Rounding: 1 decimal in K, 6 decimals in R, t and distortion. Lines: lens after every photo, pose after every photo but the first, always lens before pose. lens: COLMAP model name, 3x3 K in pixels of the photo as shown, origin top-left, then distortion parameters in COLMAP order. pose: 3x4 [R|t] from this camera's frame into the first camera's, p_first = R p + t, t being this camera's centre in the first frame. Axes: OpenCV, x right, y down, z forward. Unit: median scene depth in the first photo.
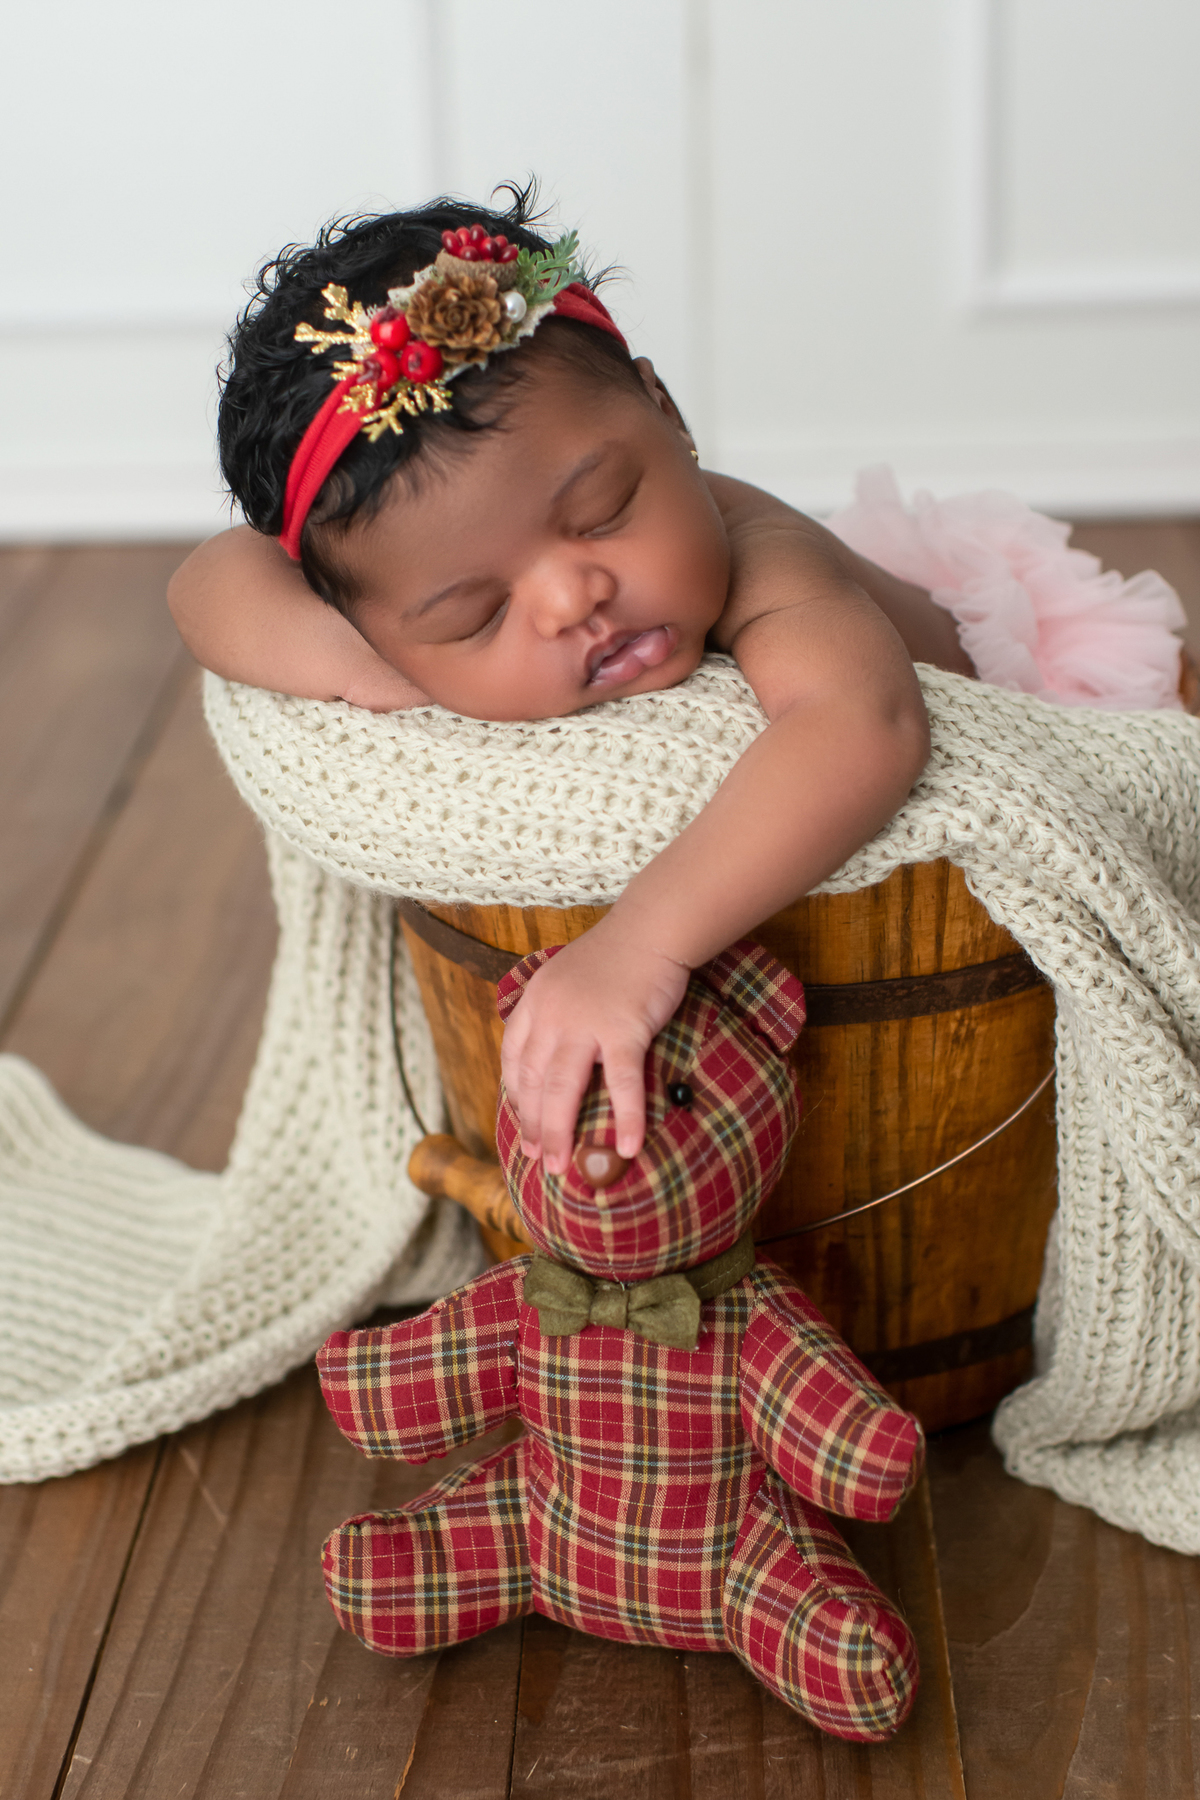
lens RADIAL K [[2503.3, 0, 600.4], [0, 2503.3, 880.1], [0, 0, 1]] dist [-0.124775, 0.000000]
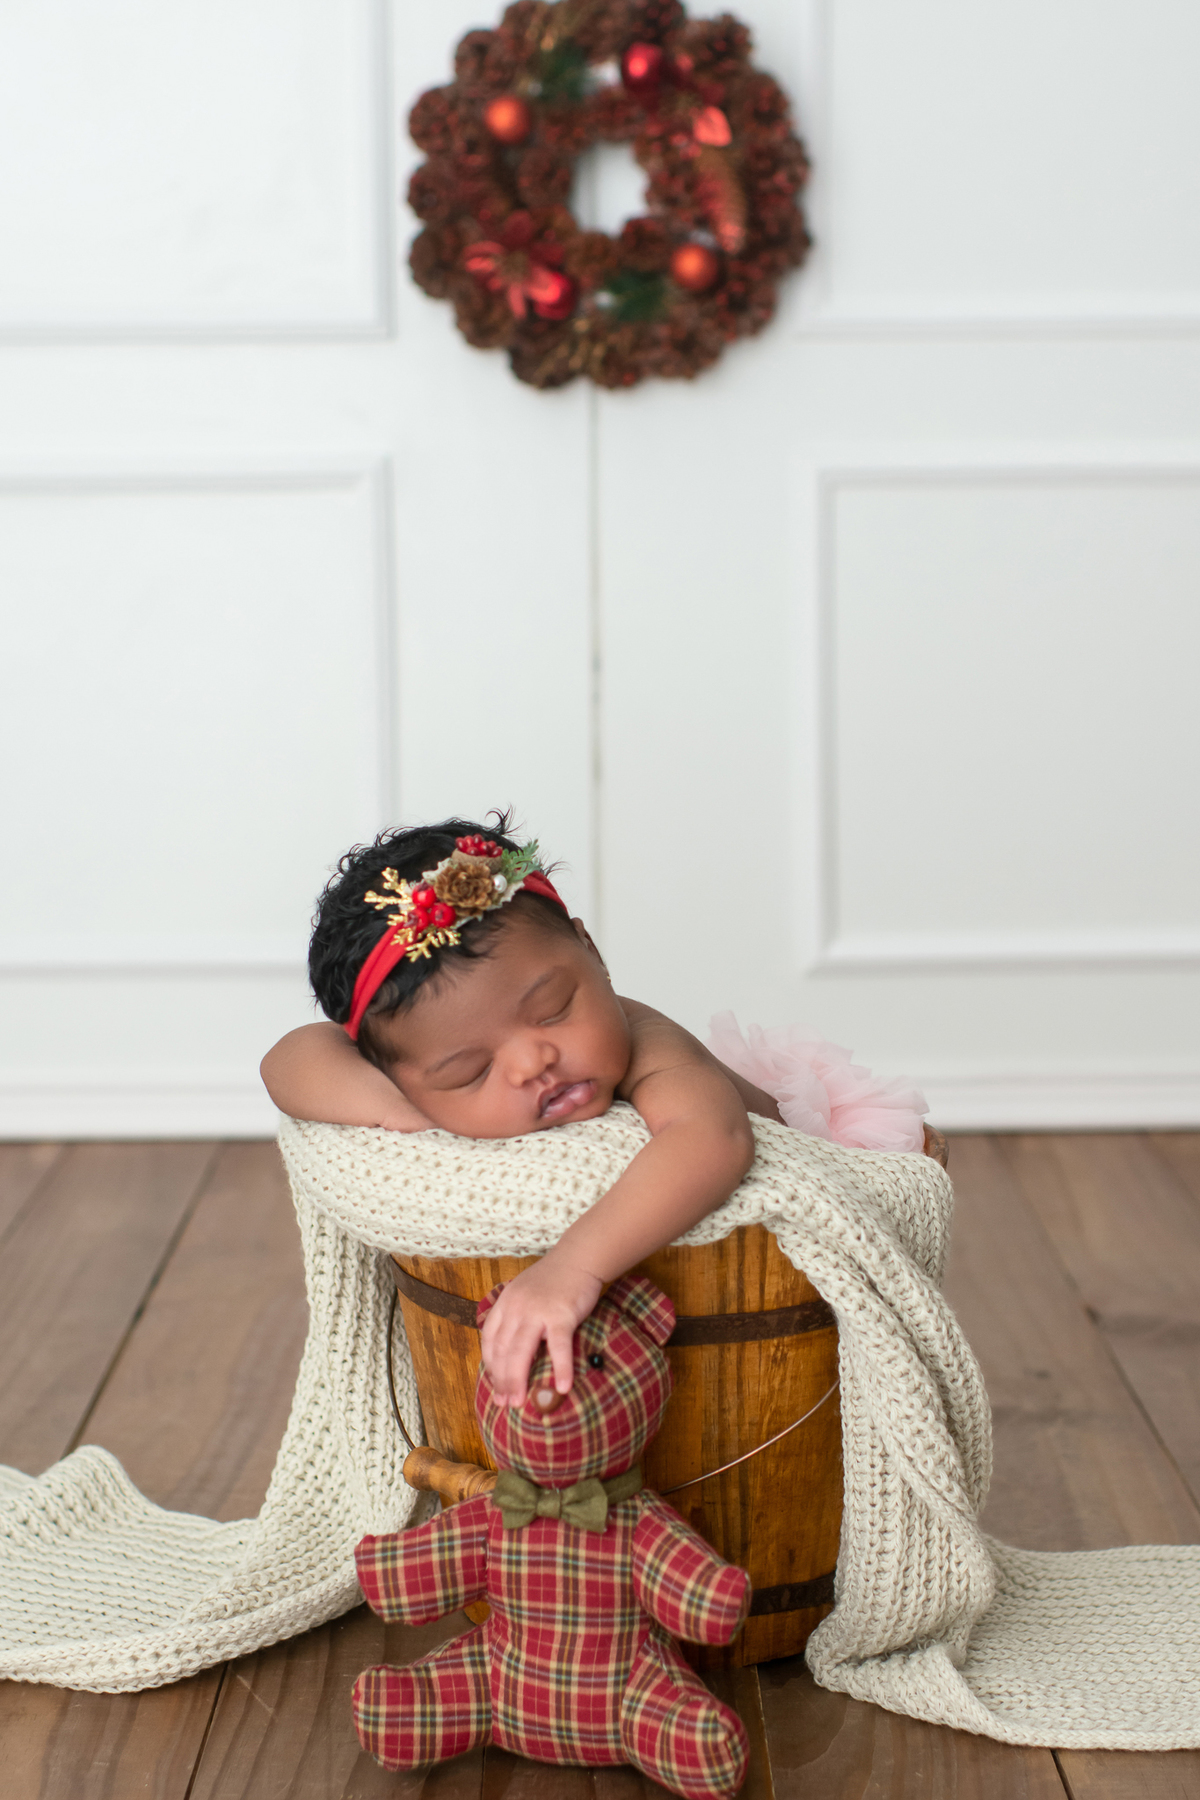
lens RADIAL K [[2604.2, 0, 590.8], [0, 2604.2, 895.6], [0, 0, 1]] dist [-0.040387, 0.000000]
pose [[0.999277, 0.019483, 0.032651, -0.029851], [-0.010466, 0.966510, -0.256415, 0.212870], [-0.036553, 0.255888, 0.966015, -0.647784]]
